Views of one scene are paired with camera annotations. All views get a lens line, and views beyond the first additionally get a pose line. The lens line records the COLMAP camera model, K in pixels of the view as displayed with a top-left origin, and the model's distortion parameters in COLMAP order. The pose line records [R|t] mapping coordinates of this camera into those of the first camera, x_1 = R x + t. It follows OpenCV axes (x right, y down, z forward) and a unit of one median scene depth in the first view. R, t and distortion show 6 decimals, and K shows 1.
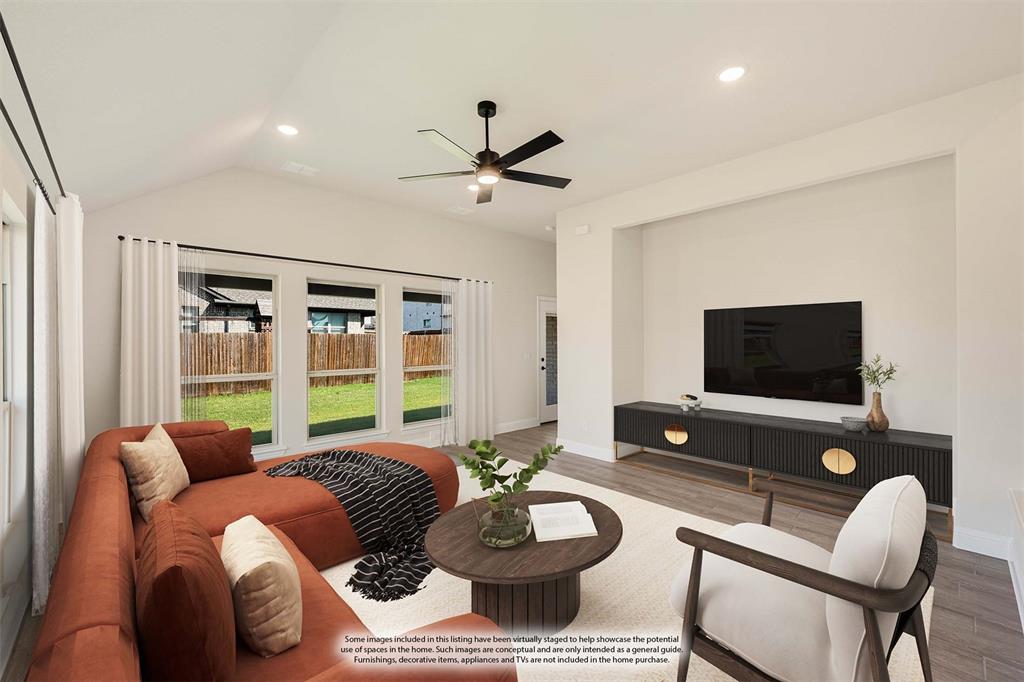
lens RADIAL K [[421.0, 0, 512.0], [0, 421.0, 341.0], [0, 0, 1]] dist [-0.000595, -0.000149]
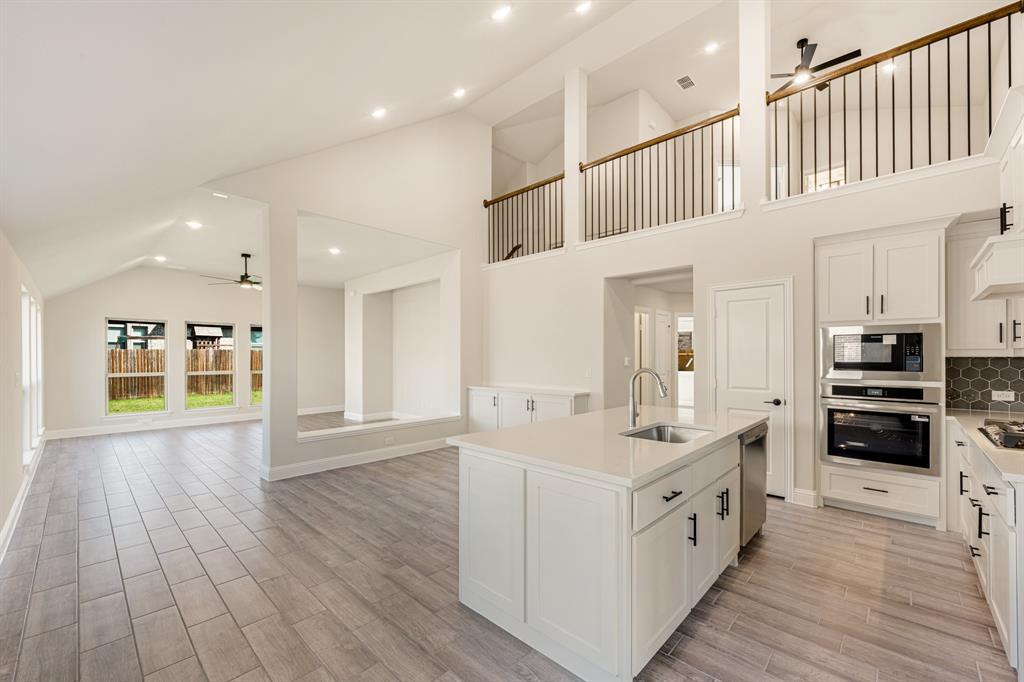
lens RADIAL K [[424.4, 0, 510.2], [0, 424.4, 356.5], [0, 0, 1]] dist [0.000216, 0.000239]
pose [[0.998816, 0.003922, 0.048487, 0.701589], [-0.003796, 0.999989, -0.002672, 0.005146], [-0.048497, 0.002485, 0.998820, -0.778980]]
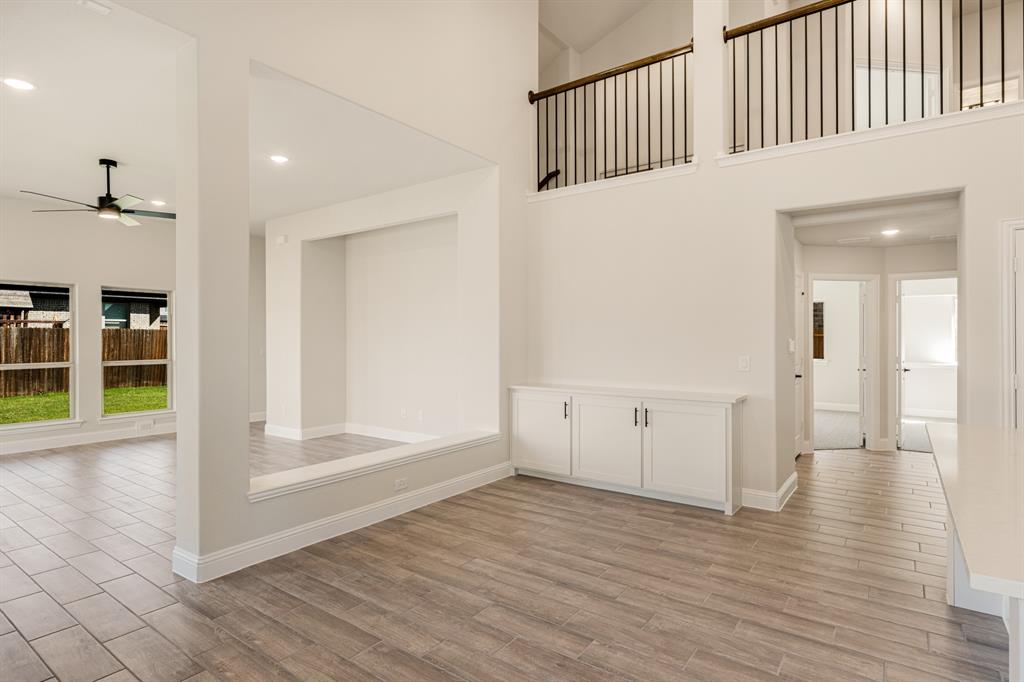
lens RADIAL K [[525.5, 0, 512.0], [0, 525.5, 341.0], [0, 0, 1]] dist [-0.001156, -0.001215]
pose [[0.978572, -0.000671, 0.205906, 0.449070], [-0.000437, 0.999986, 0.005337, 0.002531], [-0.205906, -0.005312, 0.978557, -0.478563]]
